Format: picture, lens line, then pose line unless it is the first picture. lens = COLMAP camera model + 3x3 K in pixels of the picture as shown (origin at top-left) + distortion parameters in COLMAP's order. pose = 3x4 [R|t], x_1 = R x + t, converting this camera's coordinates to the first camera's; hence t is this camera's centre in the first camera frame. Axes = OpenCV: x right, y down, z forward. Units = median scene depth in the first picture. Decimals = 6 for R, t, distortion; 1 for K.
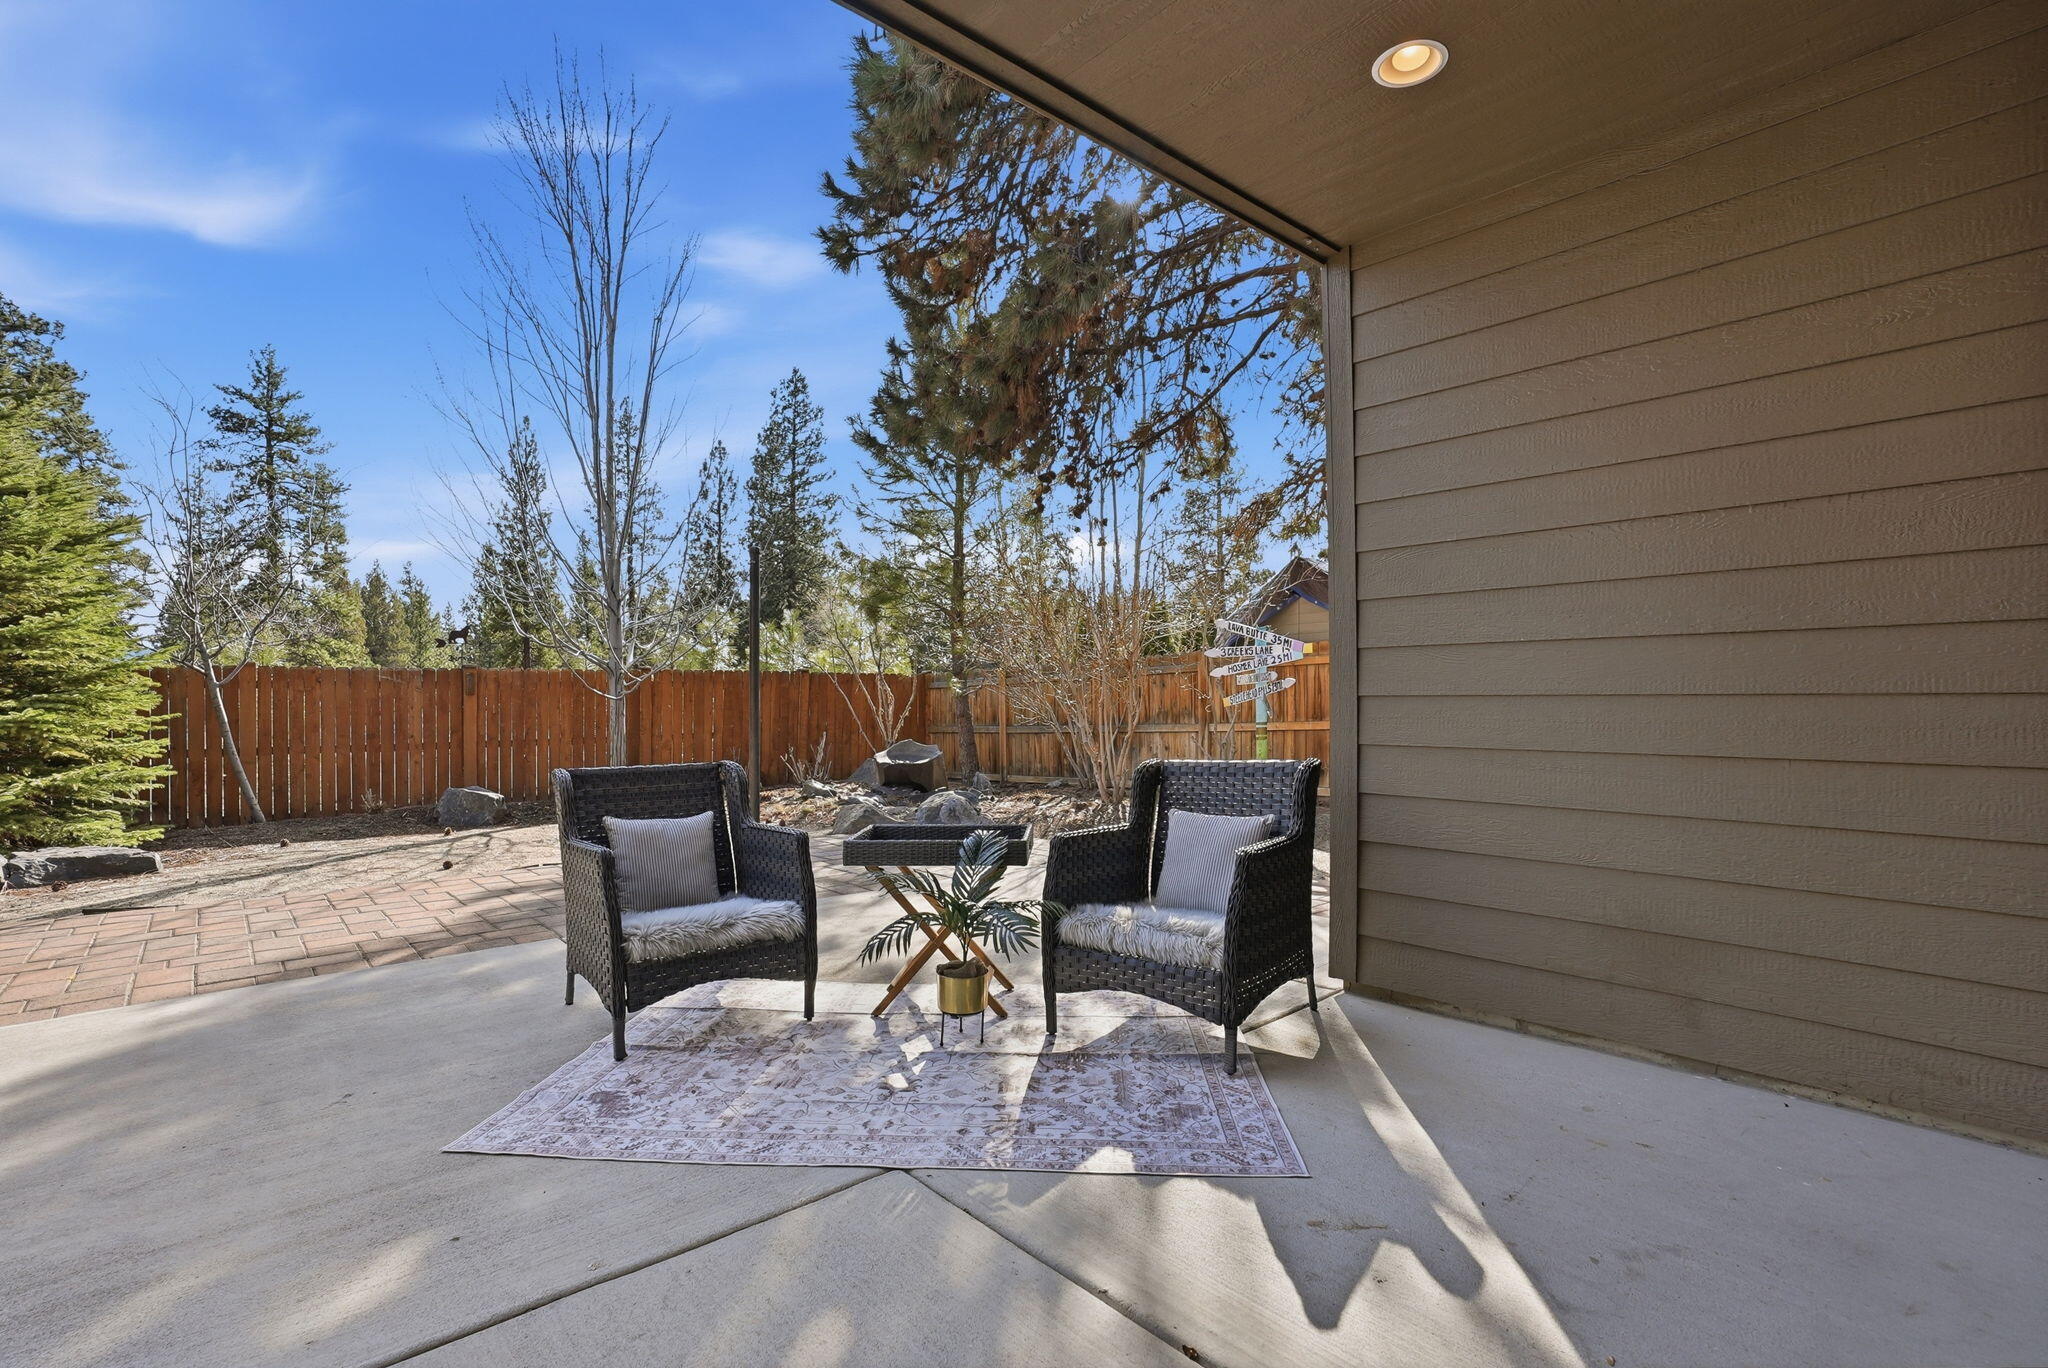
lens RADIAL K [[956.9, 0, 1023.9], [0, 956.9, 690.3], [0, 0, 1]] dist [-0.066382, 0.024716]
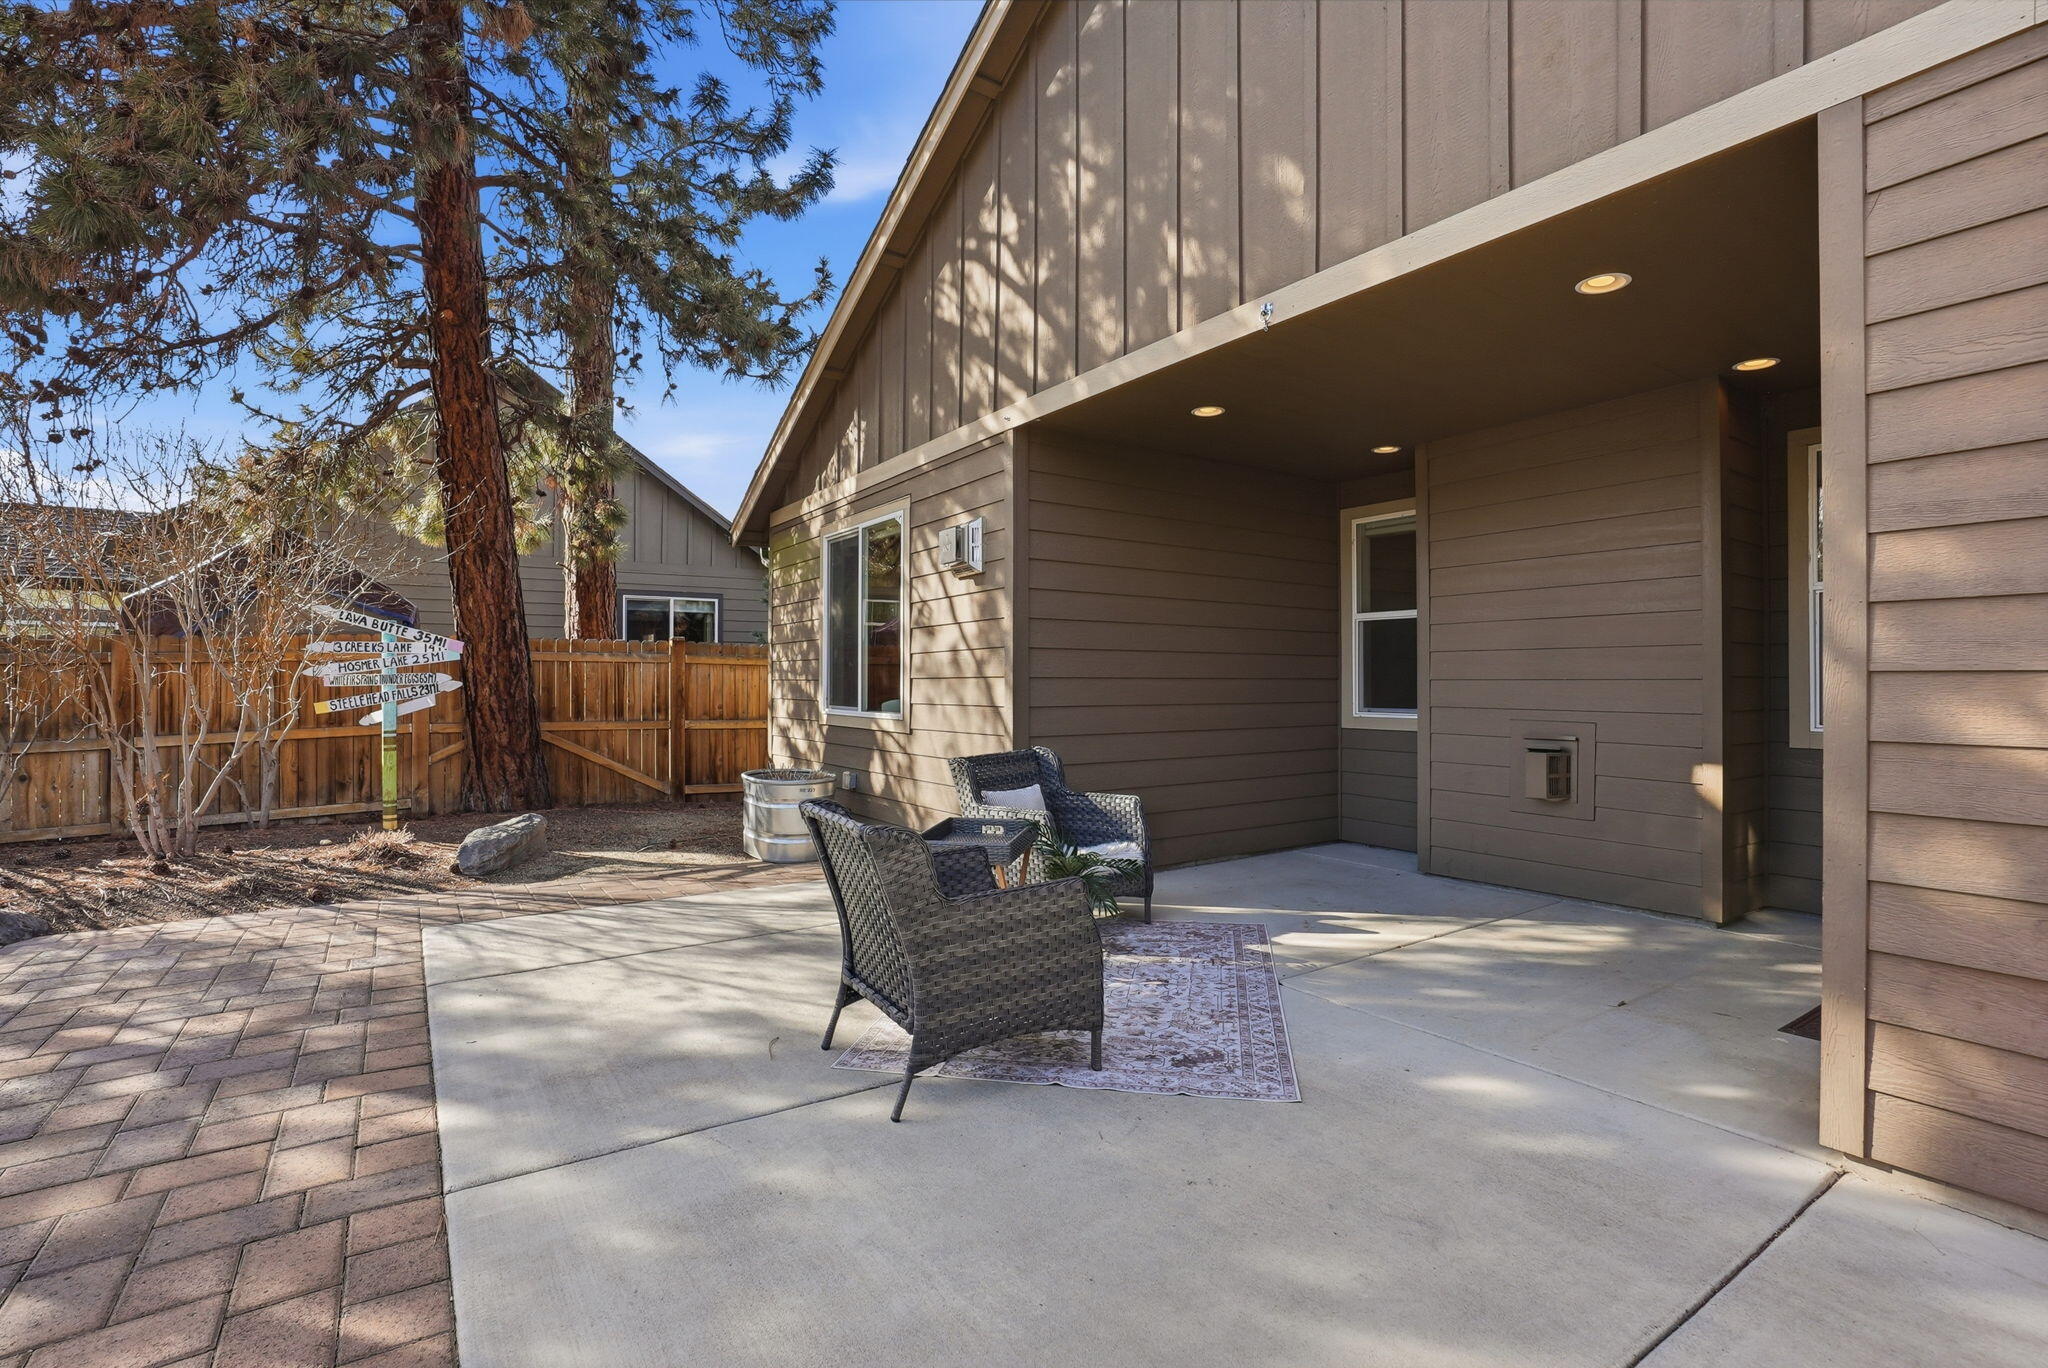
lens RADIAL K [[956.9, 0, 1023.9], [0, 956.9, 690.3], [0, 0, 1]] dist [-0.066382, 0.024716]
pose [[0.127565, -0.004659, 0.991819, -1.510915], [-0.008436, 0.999948, 0.005782, -0.037464], [-0.991794, -0.009104, 0.127519, 0.961036]]
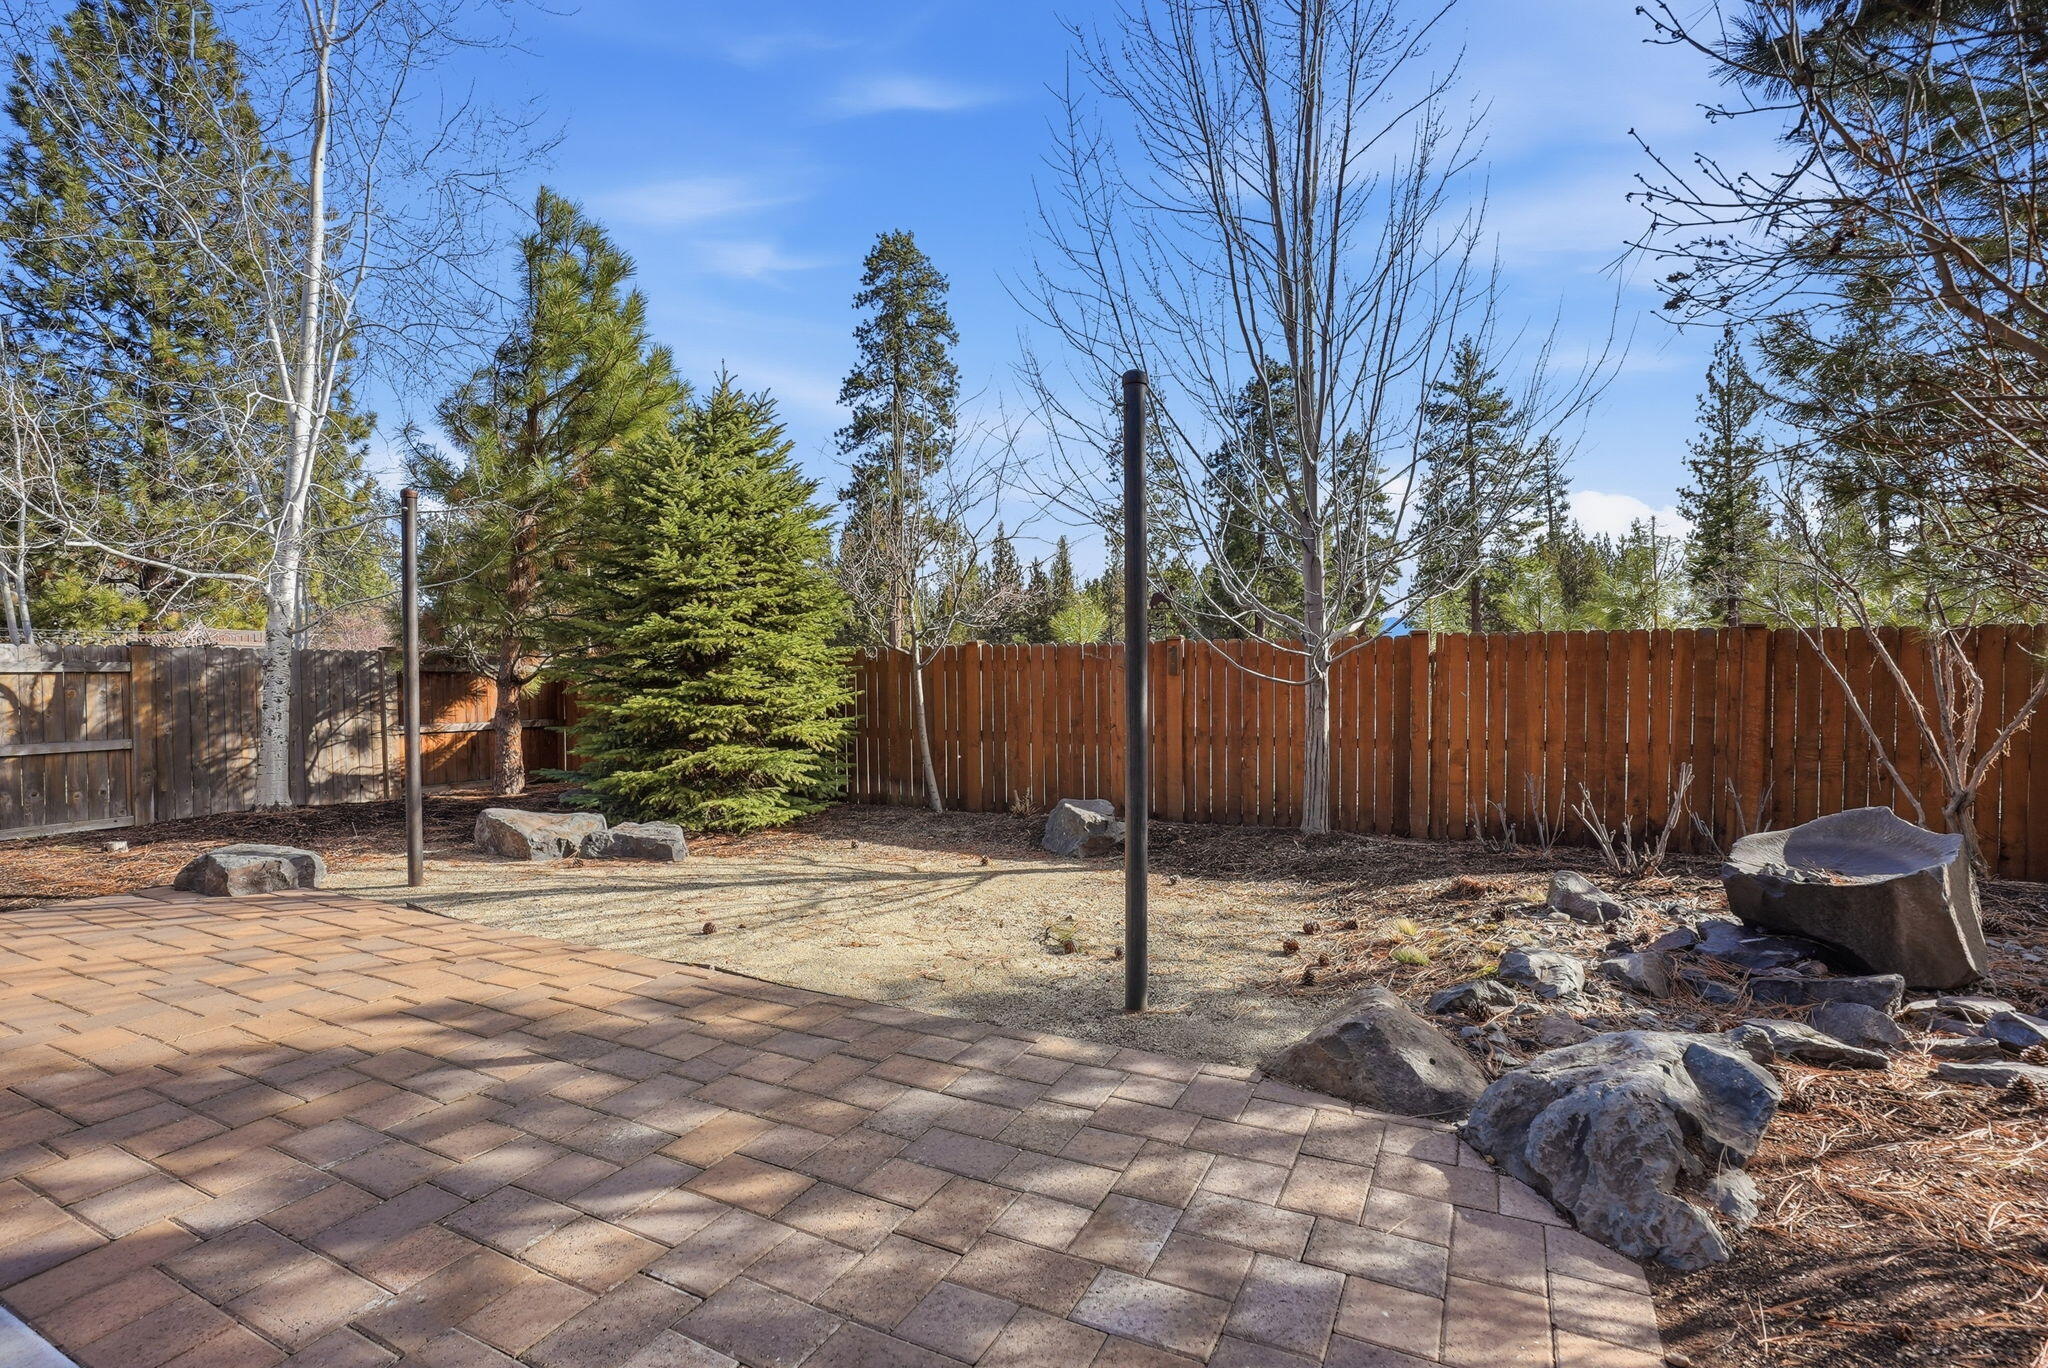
lens RADIAL K [[953.3, 0, 1018.0], [0, 953.3, 680.4], [0, 0, 1]] dist [-0.067449, 0.023125]
pose [[0.370335, 0.017608, -0.928731, 0.340227], [0.013868, 0.999604, 0.024482, -0.043414], [0.928795, -0.021946, 0.369945, 2.219651]]
